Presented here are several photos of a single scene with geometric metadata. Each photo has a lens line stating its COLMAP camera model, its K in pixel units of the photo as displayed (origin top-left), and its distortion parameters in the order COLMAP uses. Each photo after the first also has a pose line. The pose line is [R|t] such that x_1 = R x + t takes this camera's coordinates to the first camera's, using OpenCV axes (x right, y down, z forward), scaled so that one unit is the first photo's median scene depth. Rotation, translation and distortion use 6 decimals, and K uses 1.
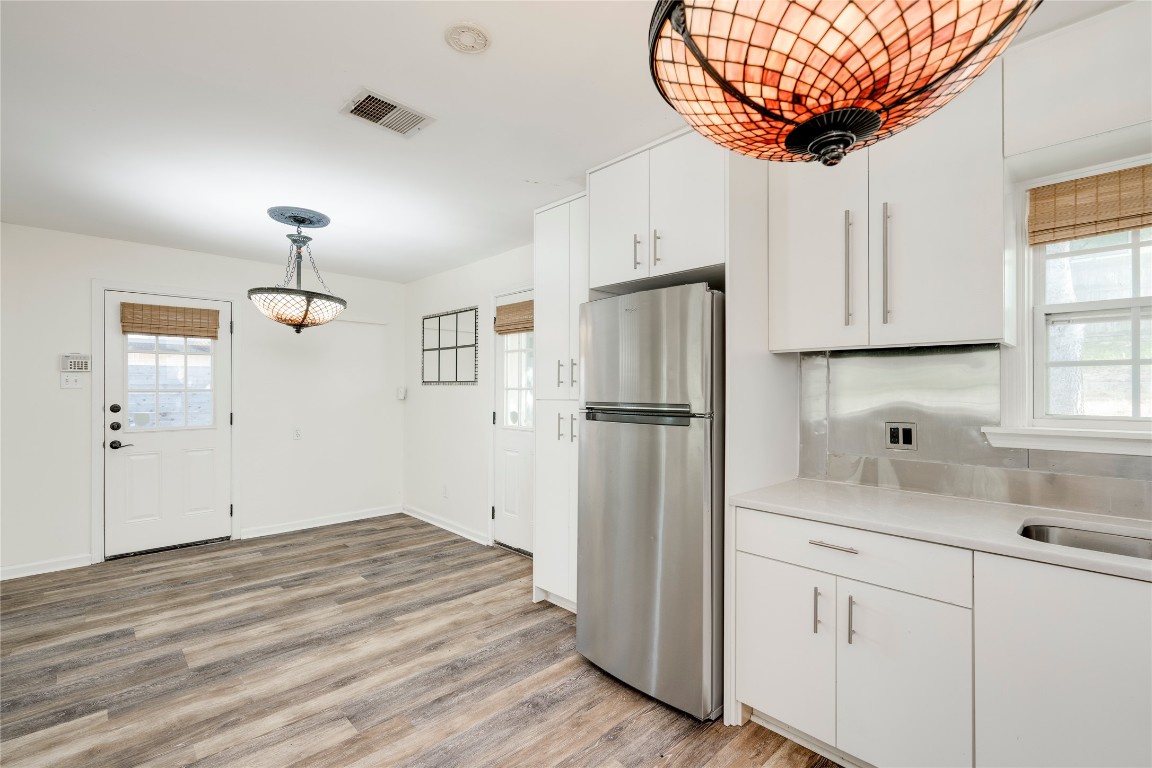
lens RADIAL K [[517.8, 0, 575.8], [0, 517.8, 385.4], [0, 0, 1]] dist [-0.001775, 0.000048]
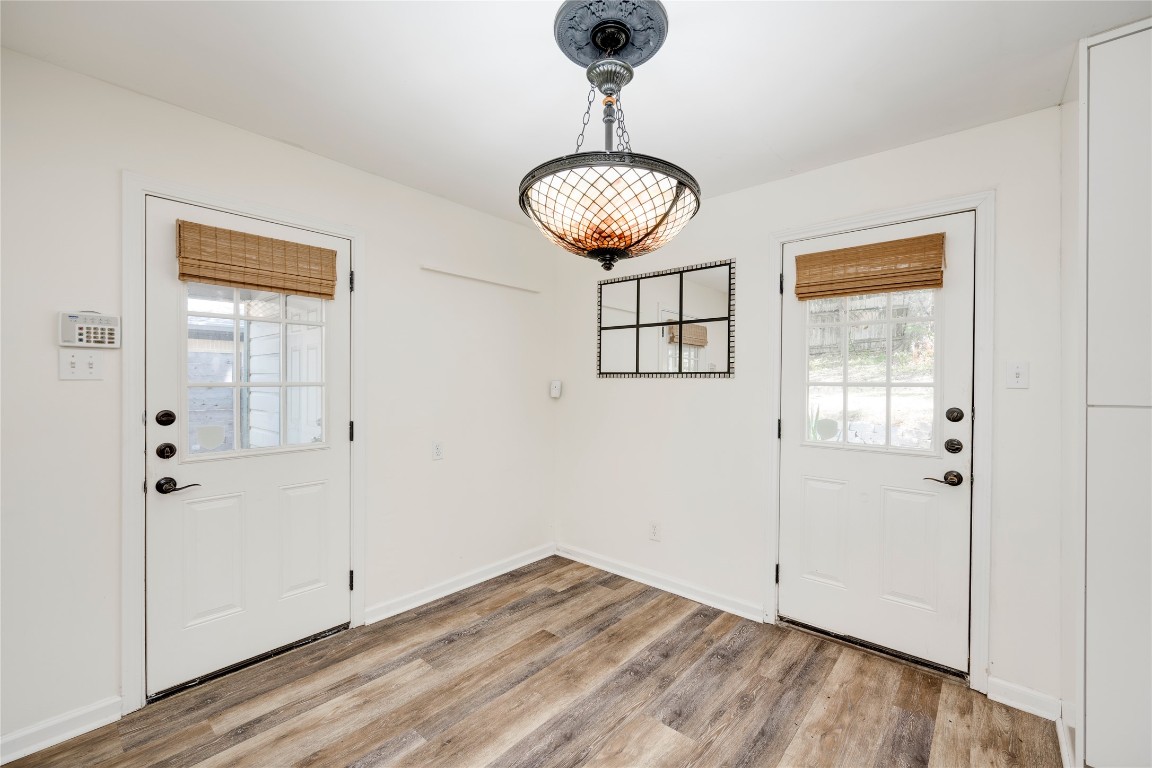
lens RADIAL K [[480.5, 0, 580.0], [0, 480.5, 383.2], [0, 0, 1]] dist [-0.000414, -0.000029]
pose [[0.995431, 0.003911, 0.095403, -0.532992], [-0.004591, 0.999966, 0.006907, 0.003085], [-0.095373, -0.007313, 0.995415, 0.483187]]
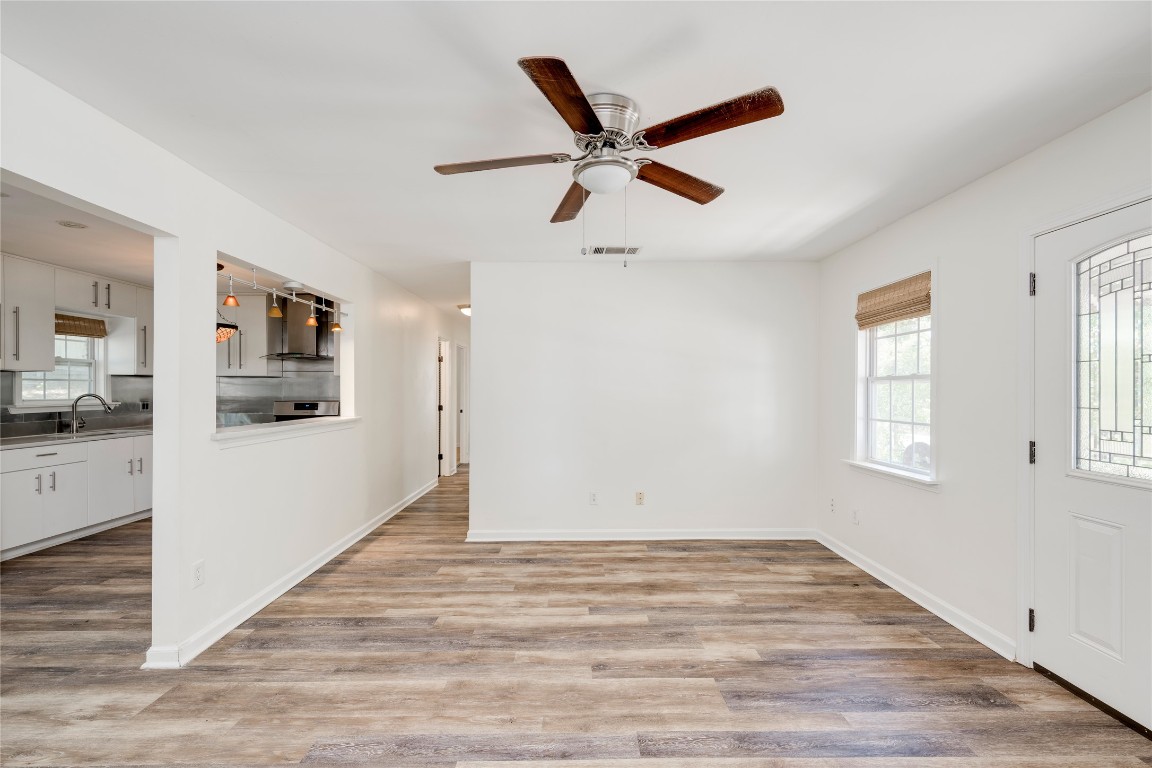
lens RADIAL K [[498.4, 0, 579.0], [0, 498.4, 389.0], [0, 0, 1]] dist [0.000505, -0.000099]
pose [[-0.731876, -0.002187, 0.681435, -1.351885], [-0.005135, 0.999984, -0.002306, -0.001129], [-0.681419, -0.005187, -0.731875, 0.468000]]
